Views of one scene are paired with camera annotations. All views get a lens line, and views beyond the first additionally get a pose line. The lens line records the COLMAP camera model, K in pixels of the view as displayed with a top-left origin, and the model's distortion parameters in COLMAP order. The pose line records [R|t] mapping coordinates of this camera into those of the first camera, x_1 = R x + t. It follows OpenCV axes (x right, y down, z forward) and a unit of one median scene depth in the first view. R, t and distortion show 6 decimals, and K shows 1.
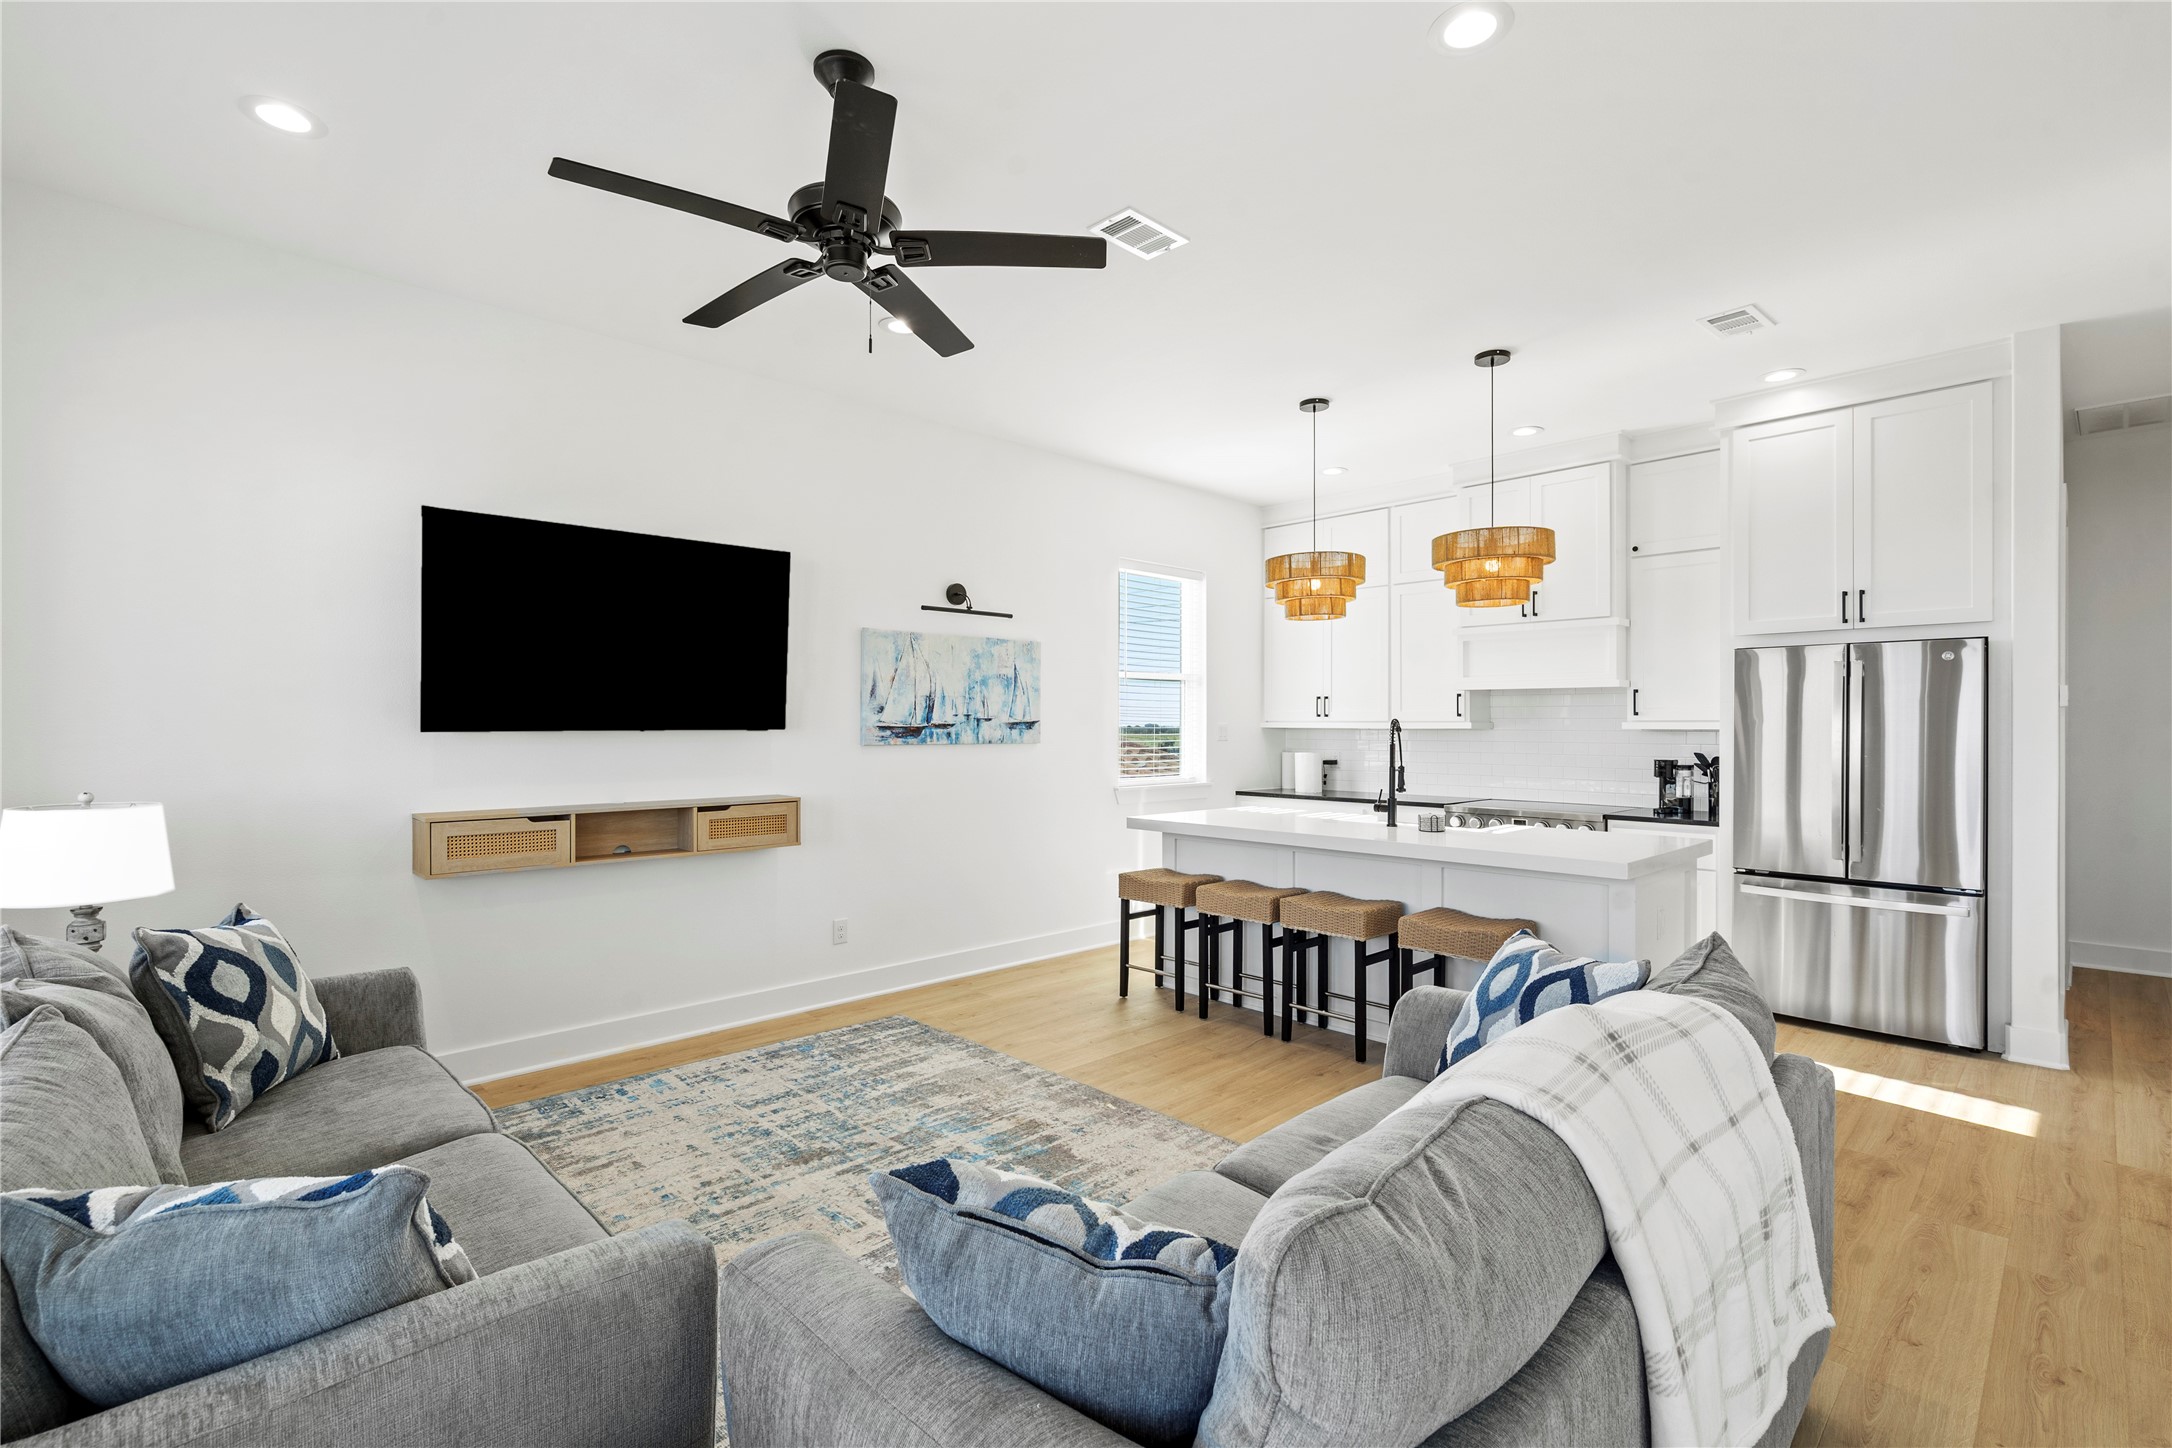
lens RADIAL K [[992.1, 0, 1080.3], [0, 992.1, 720.3], [0, 0, 1]] dist [0.001401, -0.001770]
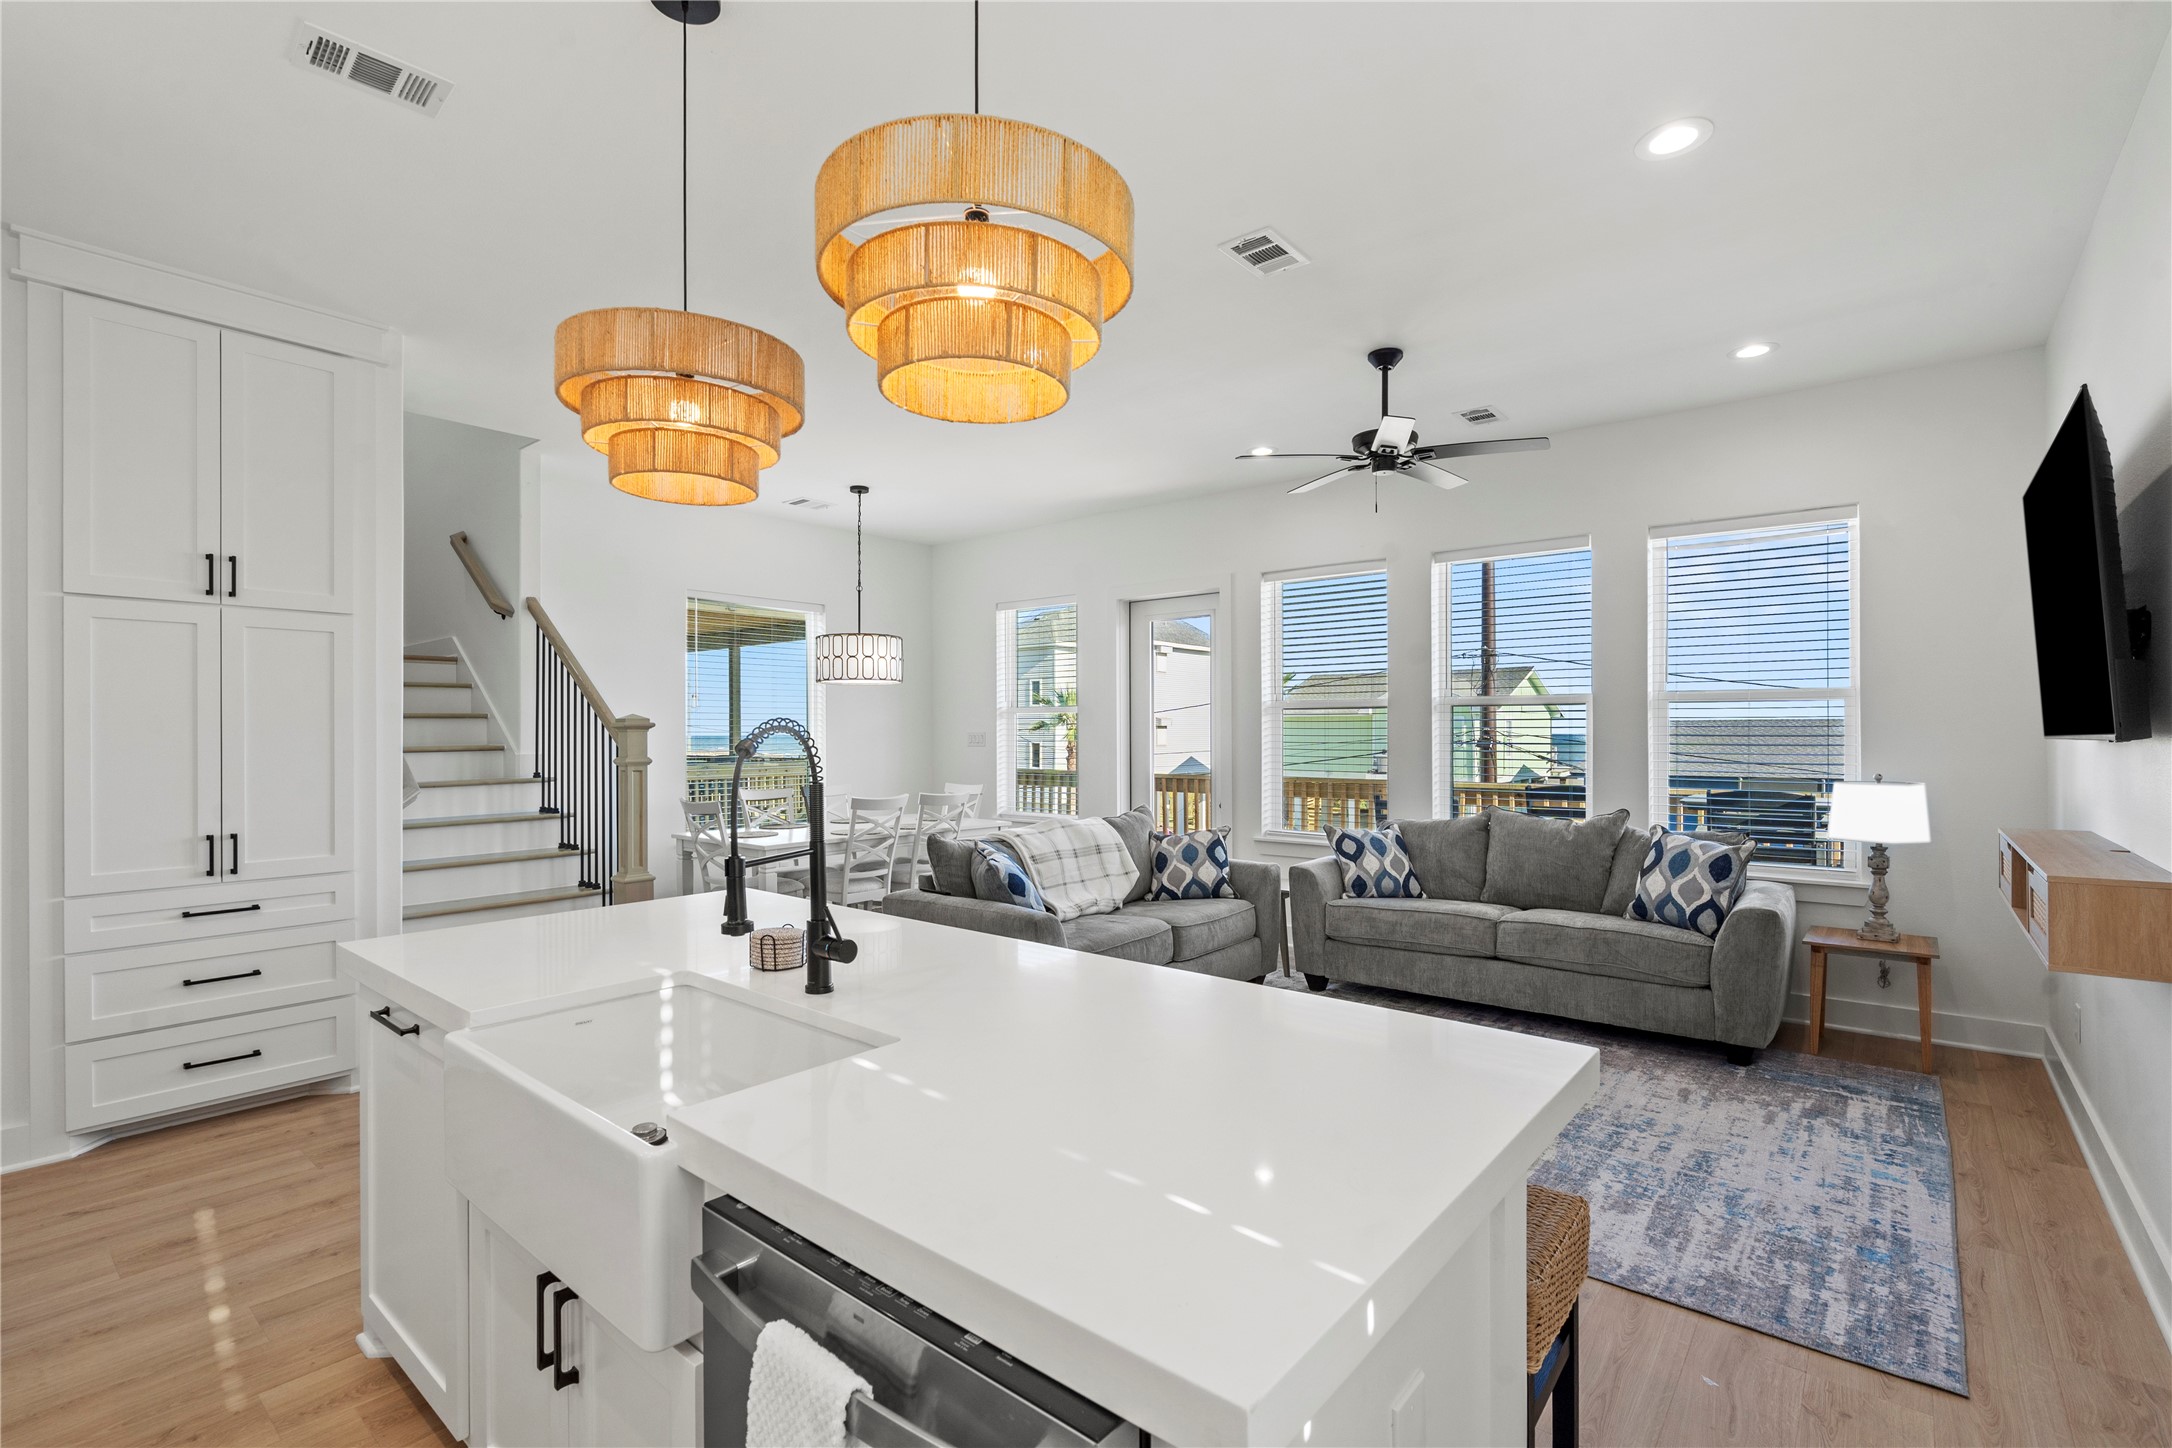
lens RADIAL K [[992.1, 0, 1086.4], [0, 992.1, 727.6], [0, 0, 1]] dist [0.001401, -0.001770]
pose [[-0.992760, 0.002381, -0.120091, 0.294756], [0.002876, 0.999988, -0.003948, 0.002442], [0.120080, -0.004264, -0.992755, 1.609127]]
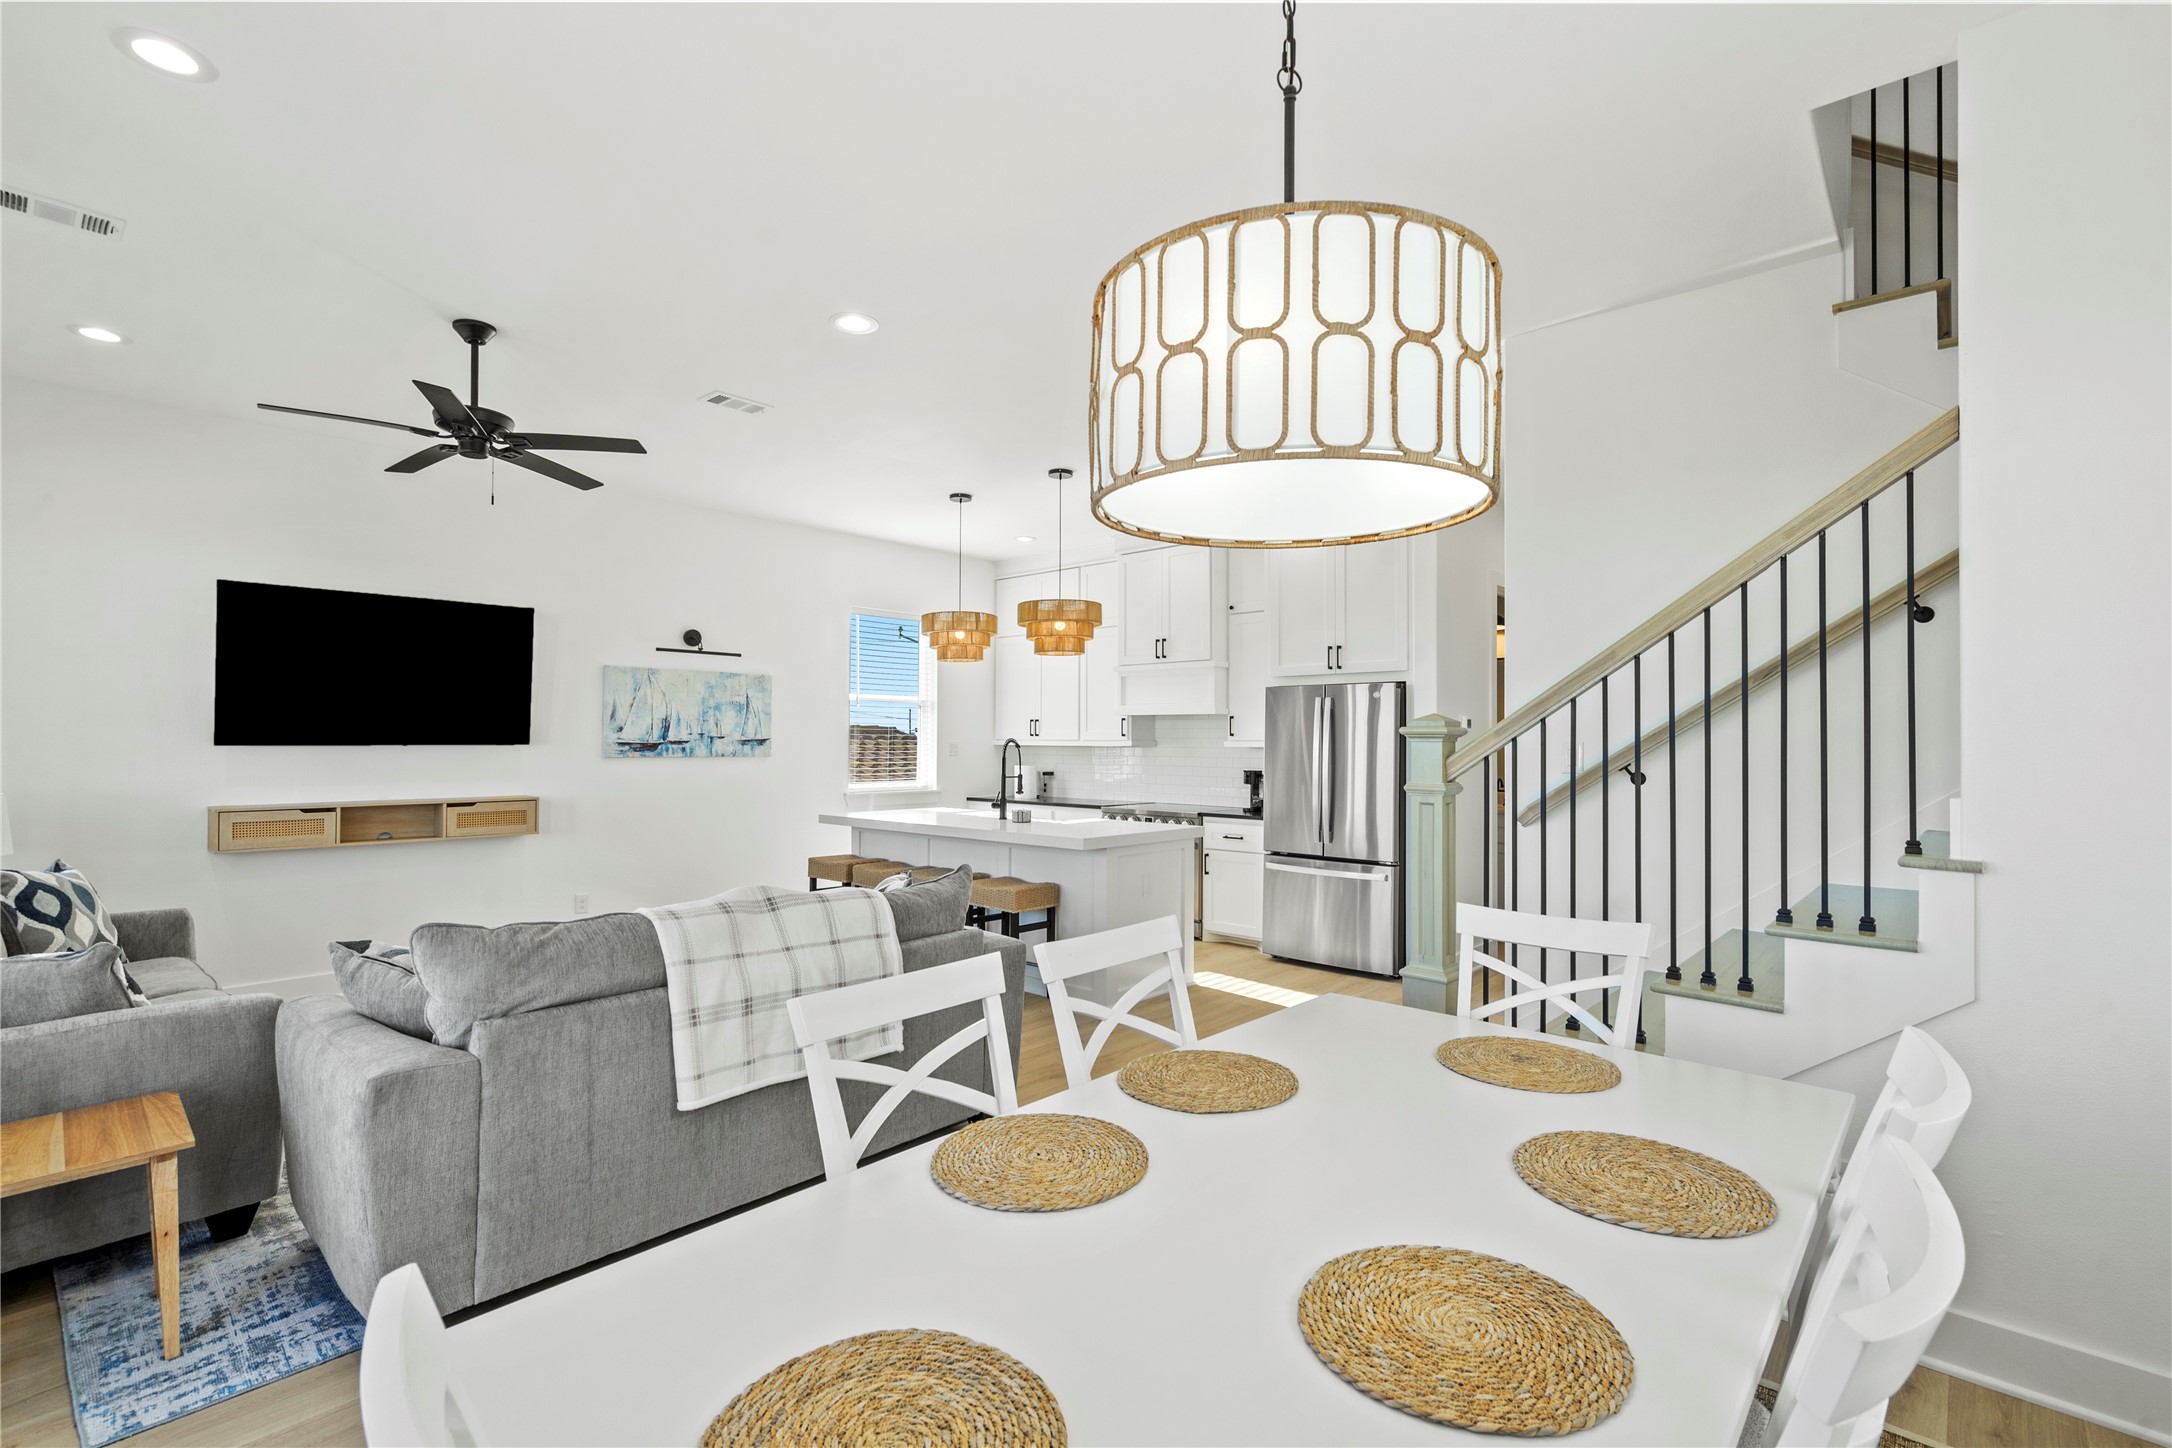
lens RADIAL K [[992.1, 0, 1086.7], [0, 992.1, 723.1], [0, 0, 1]] dist [0.001401, -0.001770]
pose [[0.997527, 0.005593, 0.070063, 0.381373], [-0.004546, 0.999876, -0.015089, -0.003218], [-0.070138, 0.014734, 0.997428, -0.387242]]
